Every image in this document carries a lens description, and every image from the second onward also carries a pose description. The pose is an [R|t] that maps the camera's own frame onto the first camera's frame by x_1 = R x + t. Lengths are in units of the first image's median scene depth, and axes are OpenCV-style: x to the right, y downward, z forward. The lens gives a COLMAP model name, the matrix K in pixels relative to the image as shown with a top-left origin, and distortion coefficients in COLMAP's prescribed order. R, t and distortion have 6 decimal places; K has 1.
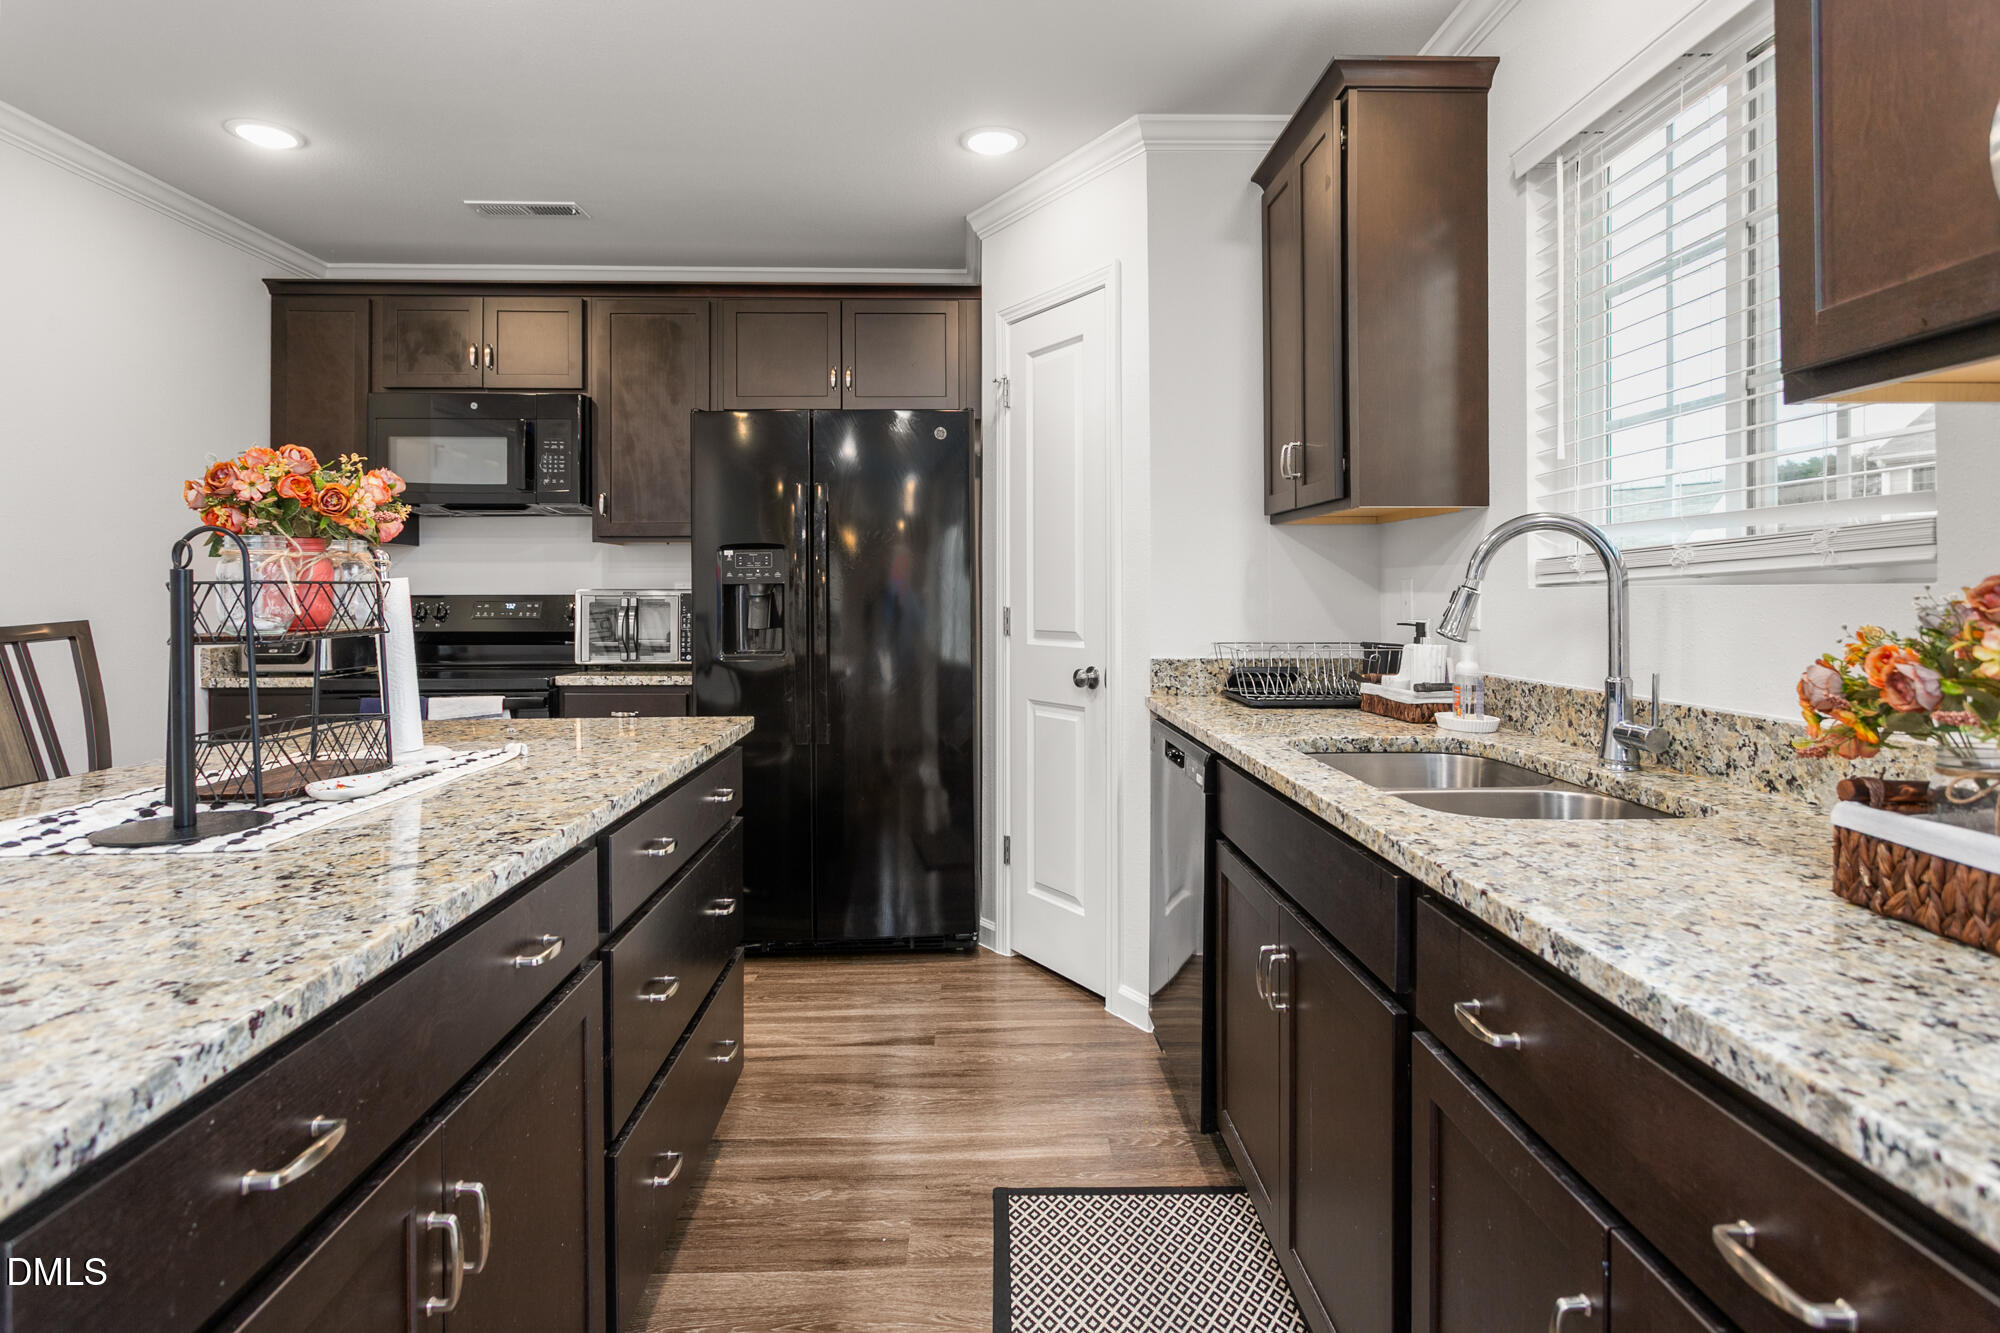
lens RADIAL K [[1046.8, 0, 1006.8], [0, 1046.8, 588.4], [0, 0, 1]] dist [-0.000854, 0.001018]
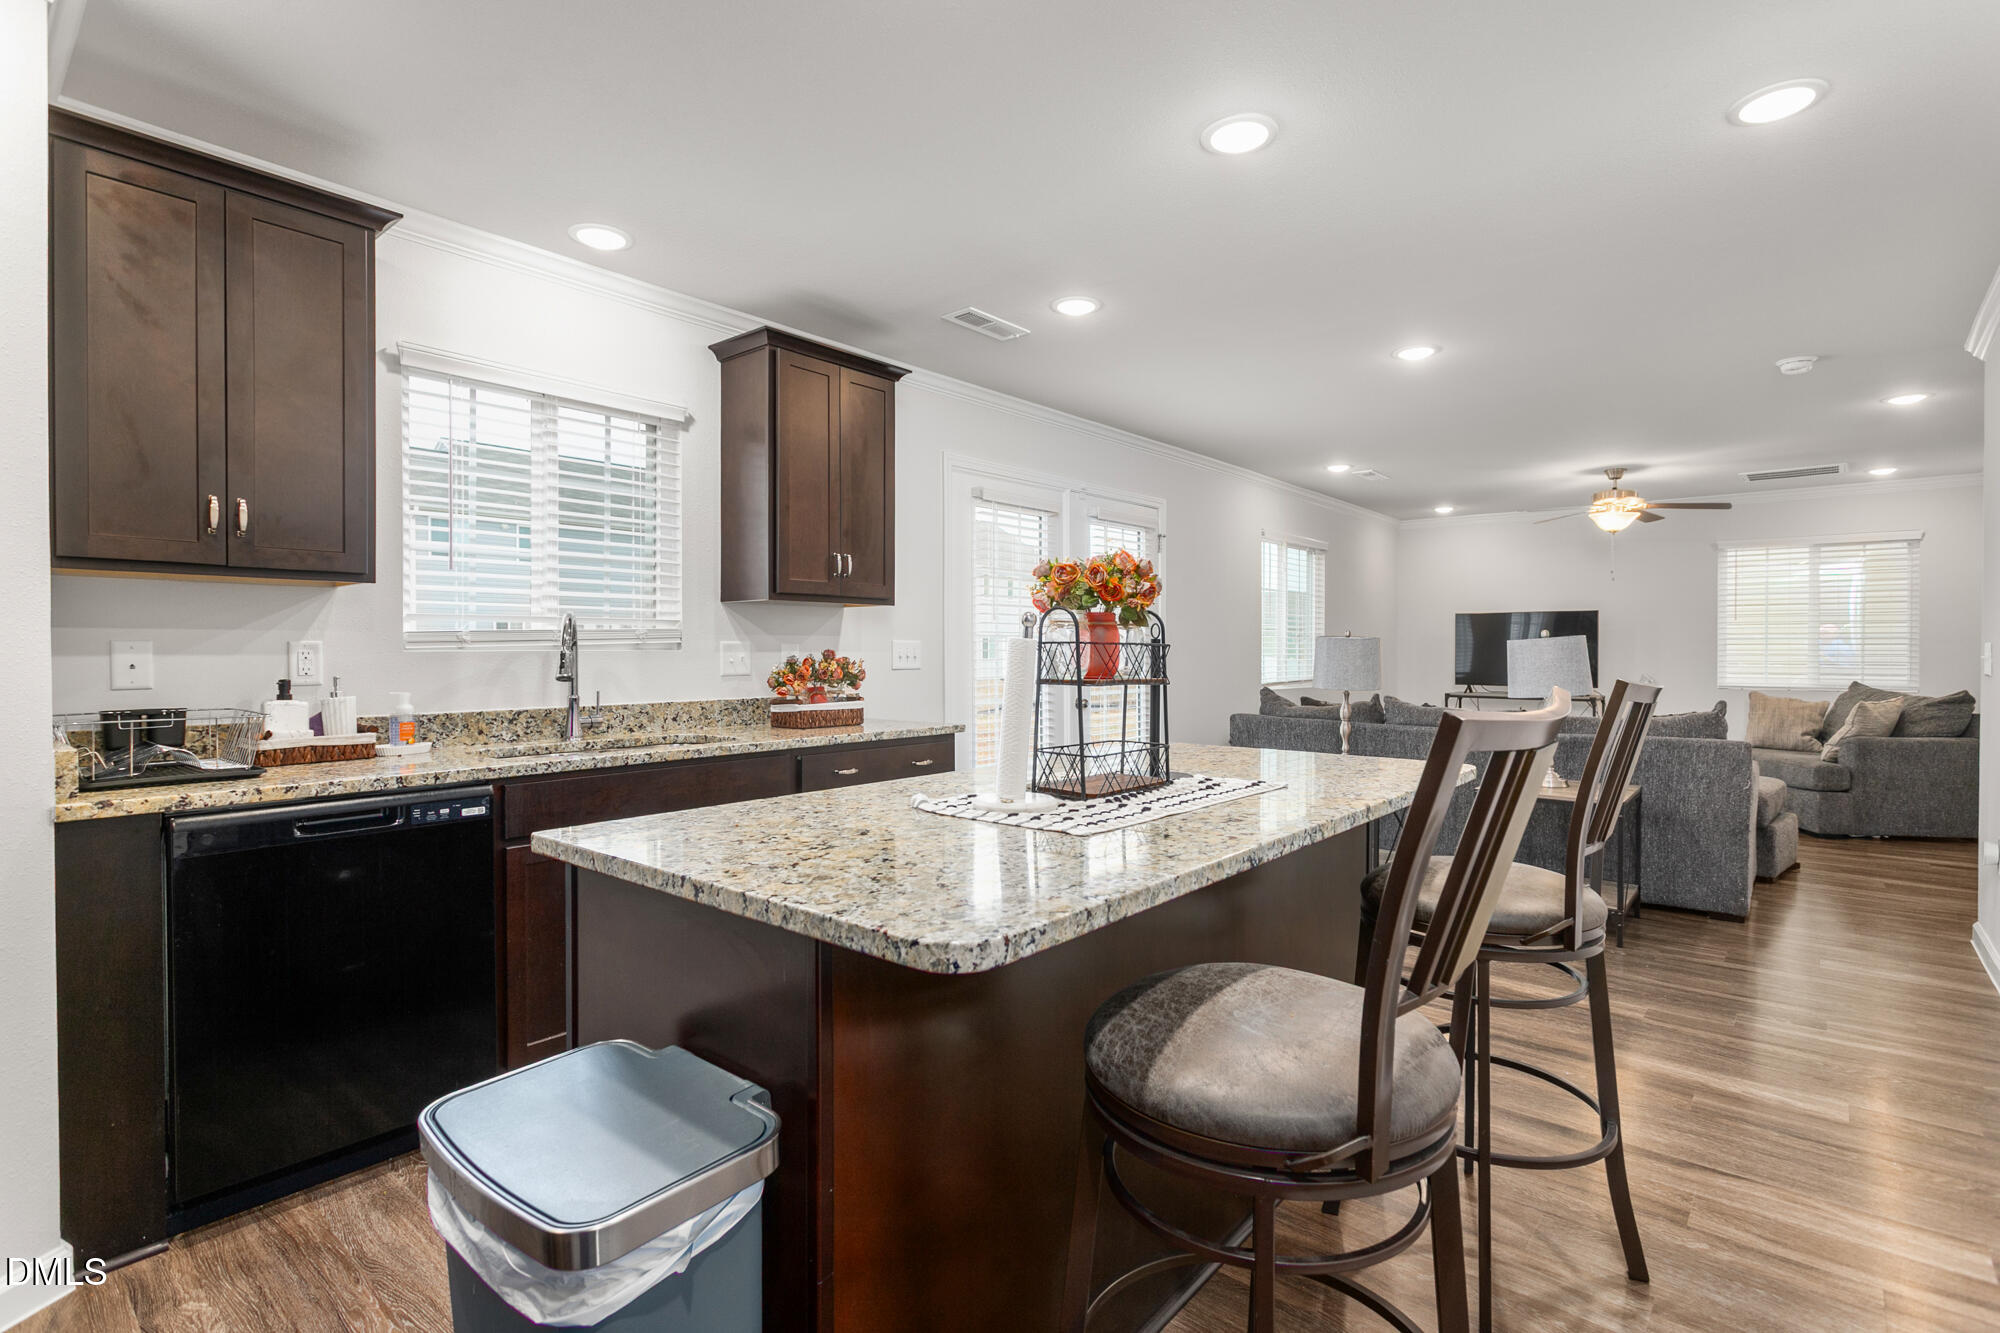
lens RADIAL K [[960.3, 0, 995.7], [0, 960.3, 662.2], [0, 0, 1]] dist [0.000588, 0.000158]
pose [[-0.744000, -0.004047, 0.668167, -0.695803], [0.001407, 0.999970, 0.007623, 0.004411], [-0.668178, 0.006612, -0.743972, 1.016623]]
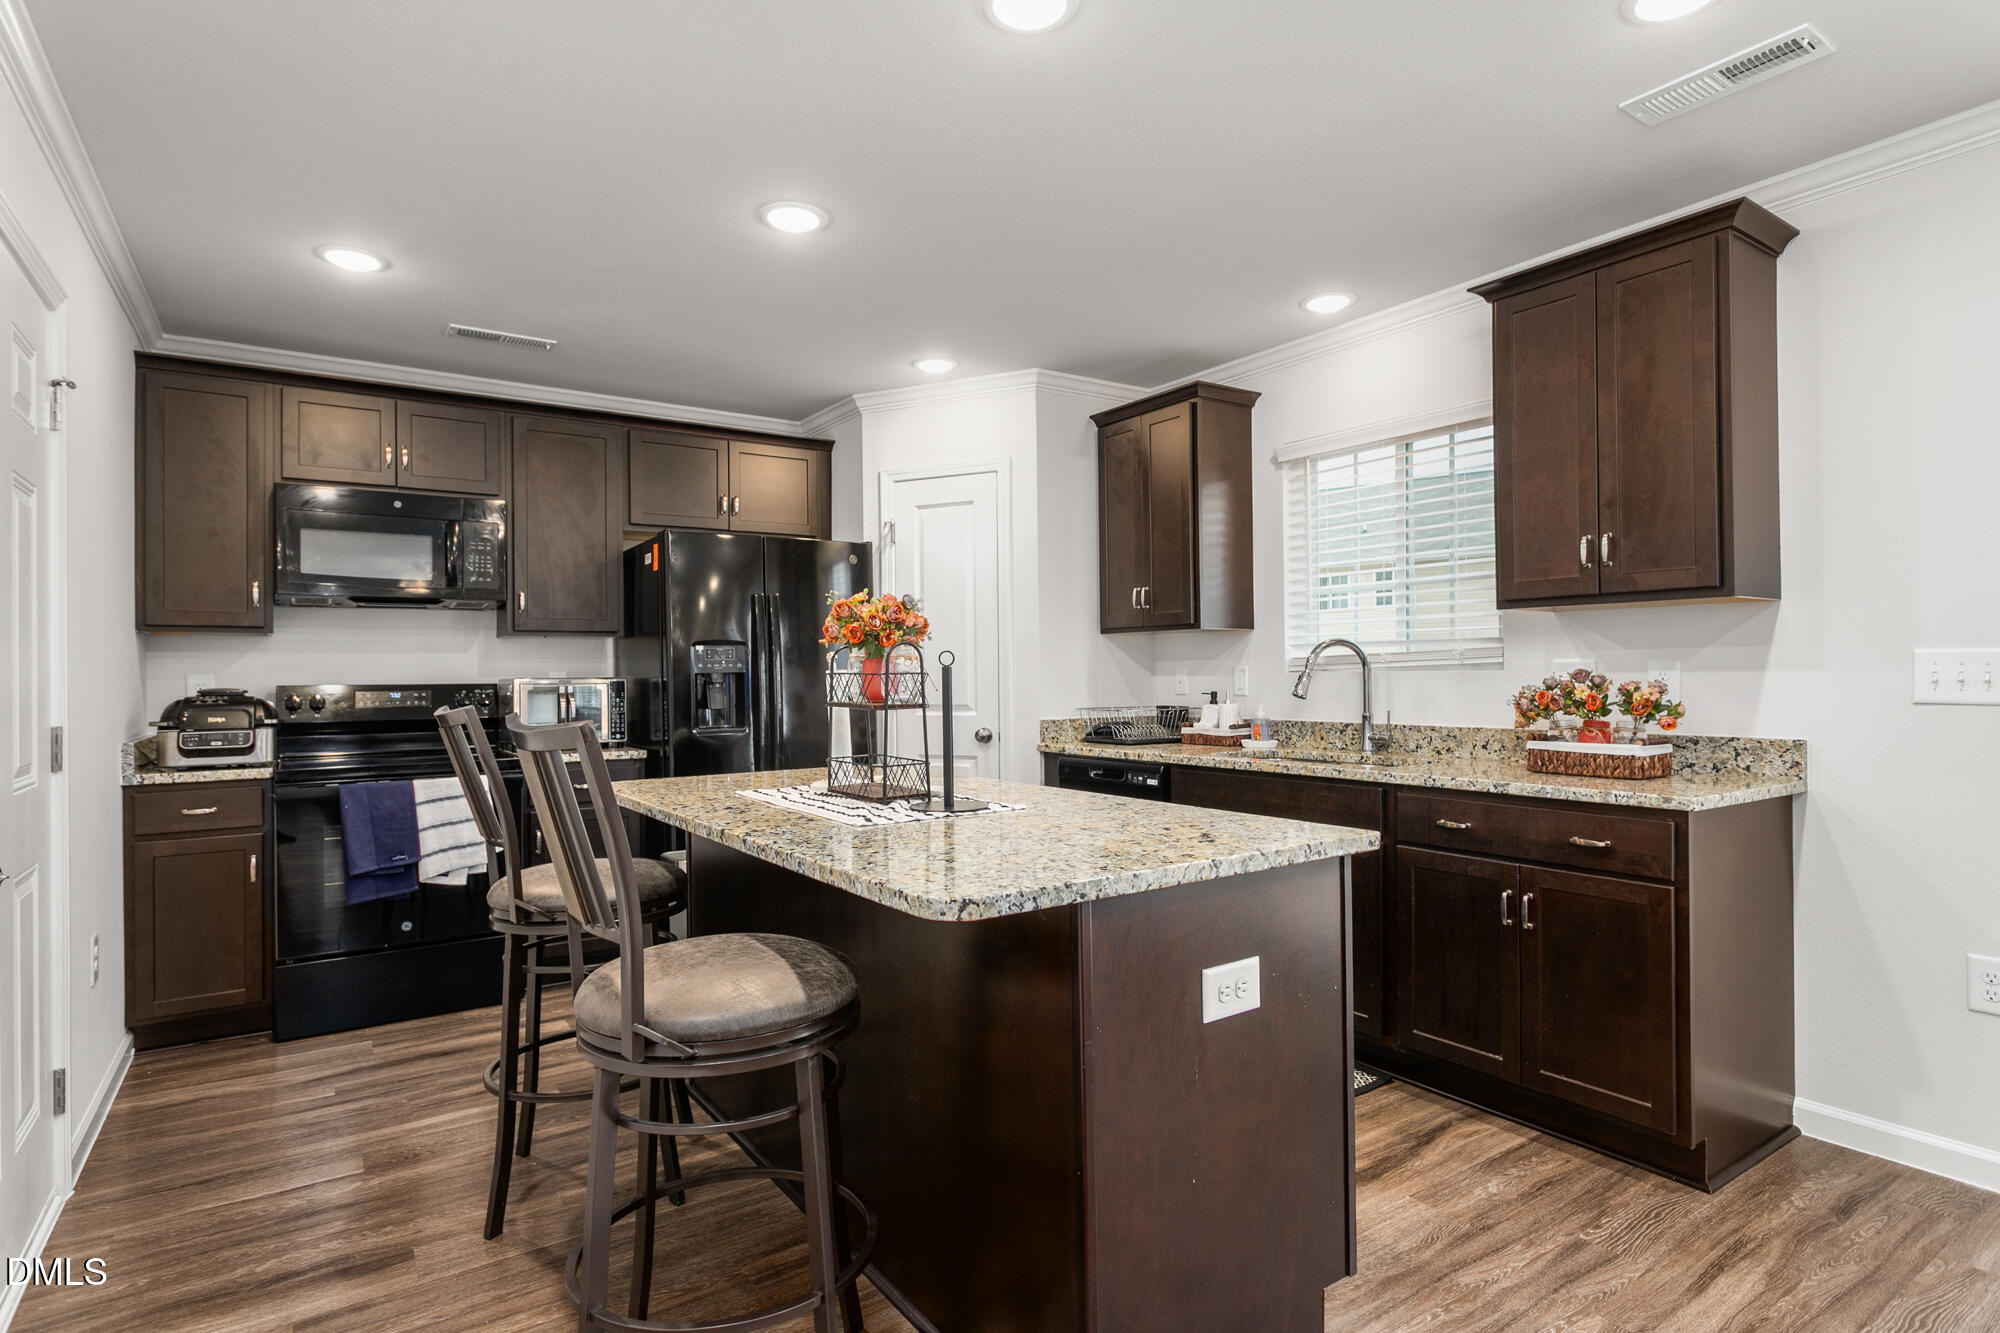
lens RADIAL K [[1046.8, 0, 985.4], [0, 1046.8, 676.1], [0, 0, 1]] dist [-0.000854, 0.001018]
pose [[0.847608, -0.006437, 0.530584, -0.706828], [0.005776, 0.999979, 0.002904, -0.002599], [-0.530592, 0.000604, 0.847627, -0.249070]]
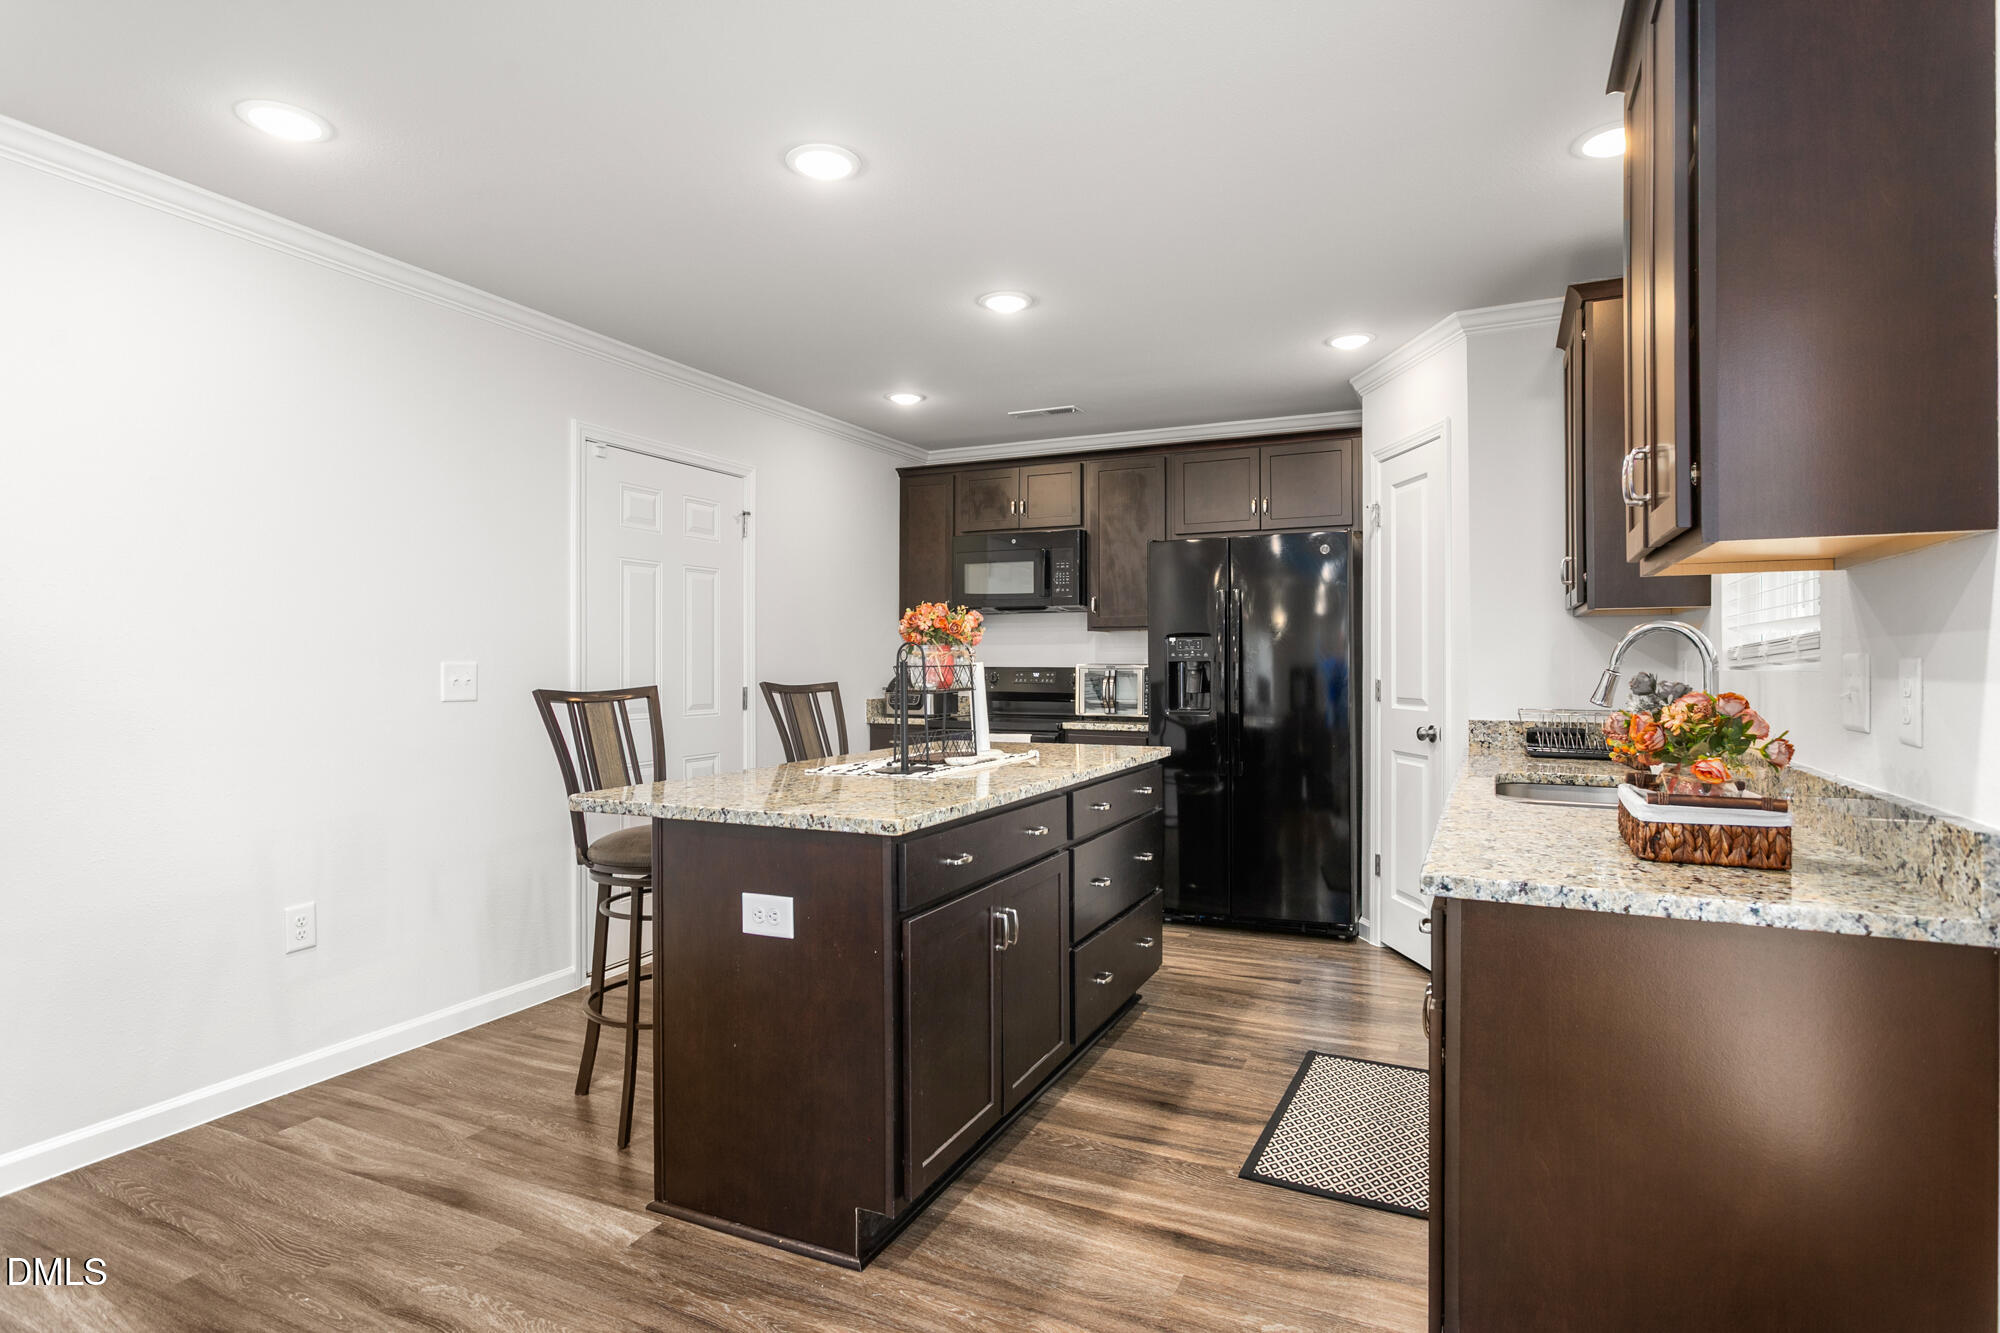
lens RADIAL K [[1046.8, 0, 1001.5], [0, 1046.8, 650.5], [0, 0, 1]] dist [-0.000854, 0.001018]
pose [[0.885245, -0.002056, -0.465120, 0.215150], [-0.000141, 0.999989, -0.004690, -0.013301], [0.465124, 0.004217, 0.885235, -0.418553]]
